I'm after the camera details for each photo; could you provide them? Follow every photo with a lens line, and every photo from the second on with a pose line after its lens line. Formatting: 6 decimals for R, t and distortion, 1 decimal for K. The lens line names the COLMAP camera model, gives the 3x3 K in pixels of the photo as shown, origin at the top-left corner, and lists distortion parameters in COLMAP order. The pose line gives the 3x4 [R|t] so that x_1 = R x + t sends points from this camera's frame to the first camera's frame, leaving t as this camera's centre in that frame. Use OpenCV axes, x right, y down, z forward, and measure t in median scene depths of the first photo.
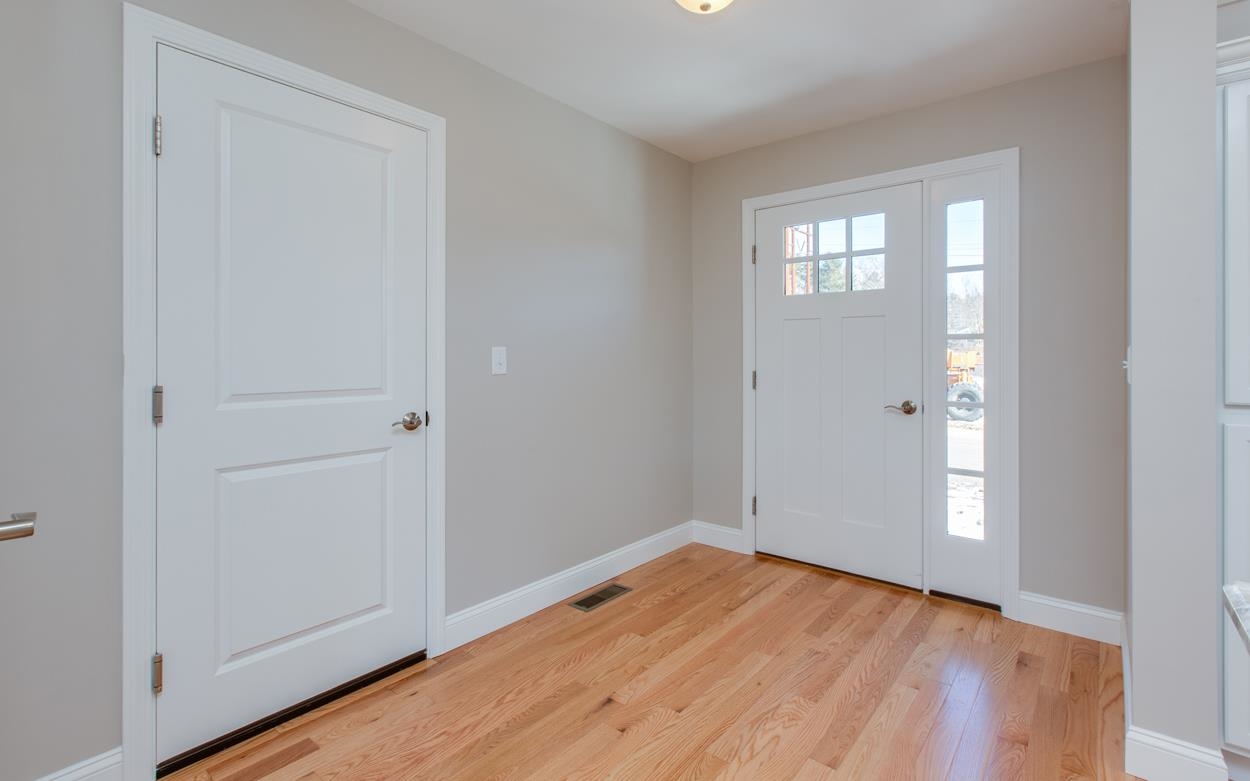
lens RADIAL K [[582.8, 0, 633.4], [0, 582.8, 356.7], [0, 0, 1]] dist [0.006157, -0.001620]
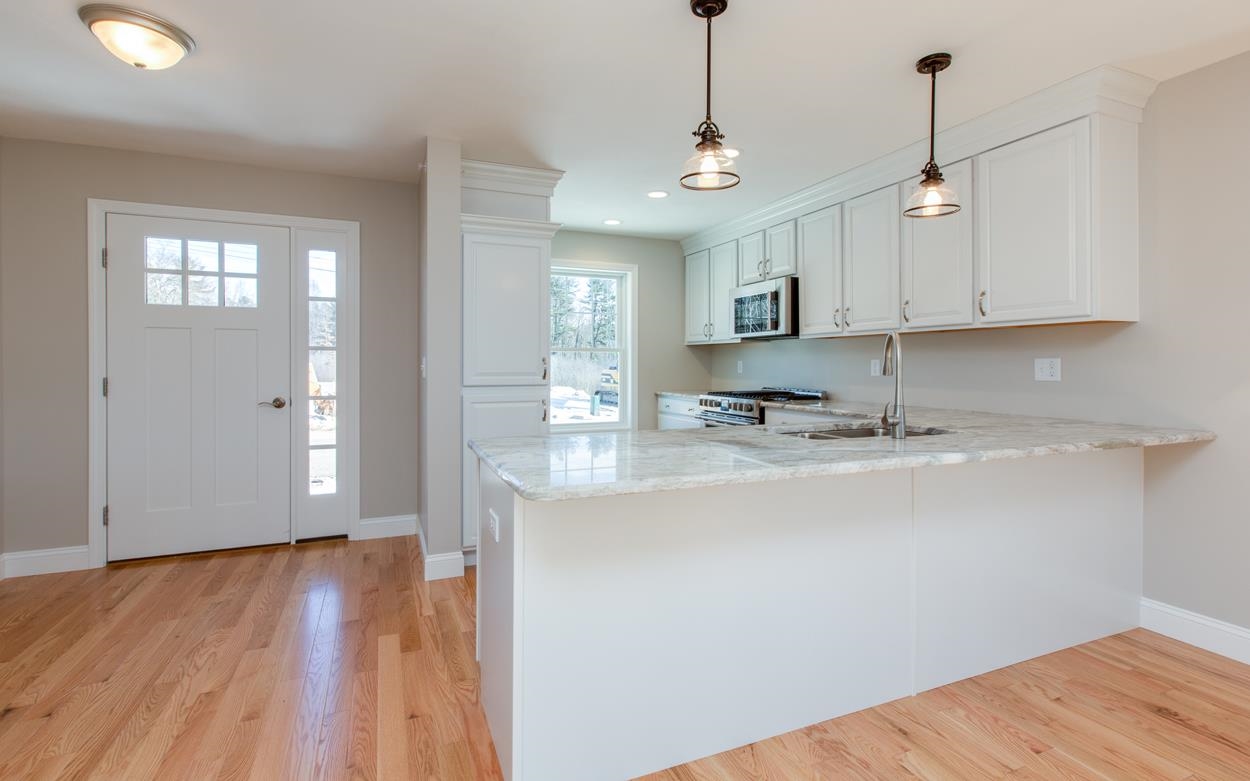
lens RADIAL K [[582.8, 0, 651.7], [0, 582.8, 367.2], [0, 0, 1]] dist [0.006157, -0.001620]
pose [[0.439029, -0.007458, 0.898442, -0.343779], [-0.001023, 0.999961, 0.008801, -0.003137], [-0.898472, -0.004783, 0.439004, -0.317070]]
